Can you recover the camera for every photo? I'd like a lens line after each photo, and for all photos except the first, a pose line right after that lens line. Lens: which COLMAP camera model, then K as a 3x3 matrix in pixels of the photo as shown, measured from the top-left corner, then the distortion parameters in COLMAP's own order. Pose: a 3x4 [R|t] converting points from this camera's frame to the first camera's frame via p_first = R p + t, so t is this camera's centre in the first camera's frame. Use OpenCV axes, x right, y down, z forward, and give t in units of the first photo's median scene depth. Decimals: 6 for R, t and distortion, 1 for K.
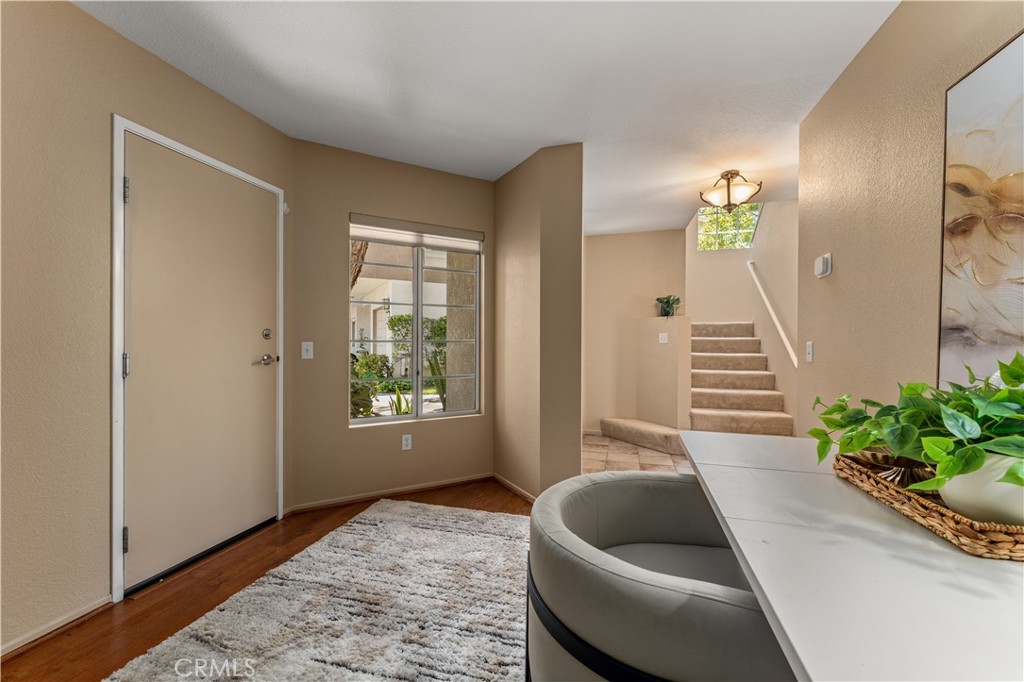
lens RADIAL K [[408.5, 0, 508.9], [0, 408.5, 347.3], [0, 0, 1]] dist [-0.000973, 0.000367]
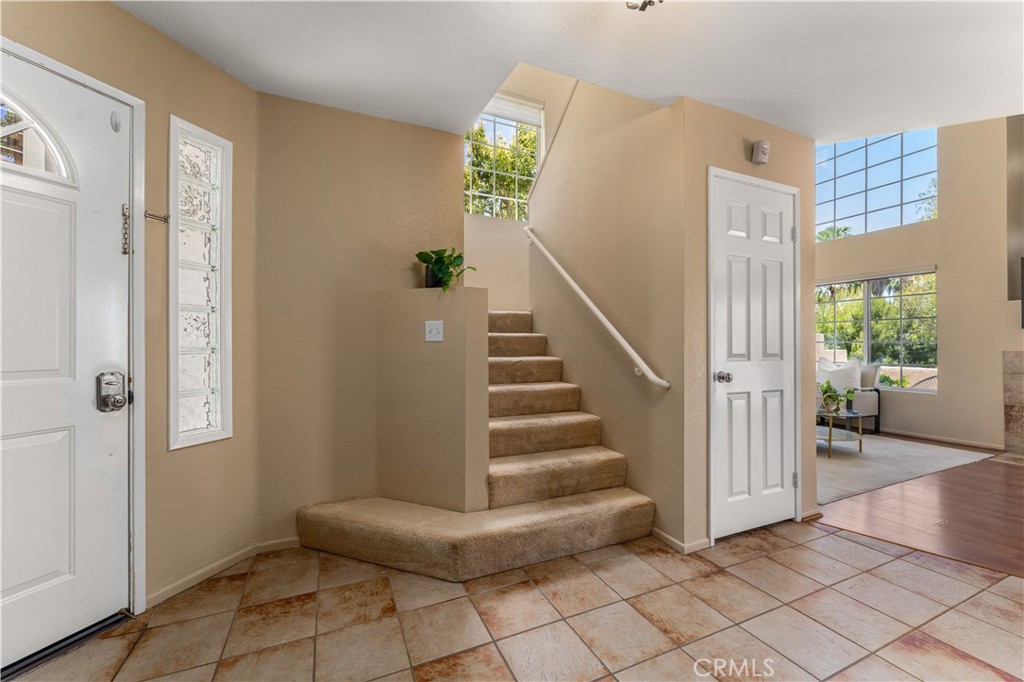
lens RADIAL K [[408.5, 0, 509.1], [0, 408.5, 342.9], [0, 0, 1]] dist [-0.000973, 0.000367]
pose [[0.769372, 0.002153, 0.638798, 0.136457], [0.003074, 0.999970, -0.007074, -0.003331], [-0.638794, 0.007406, 0.769342, 0.586593]]
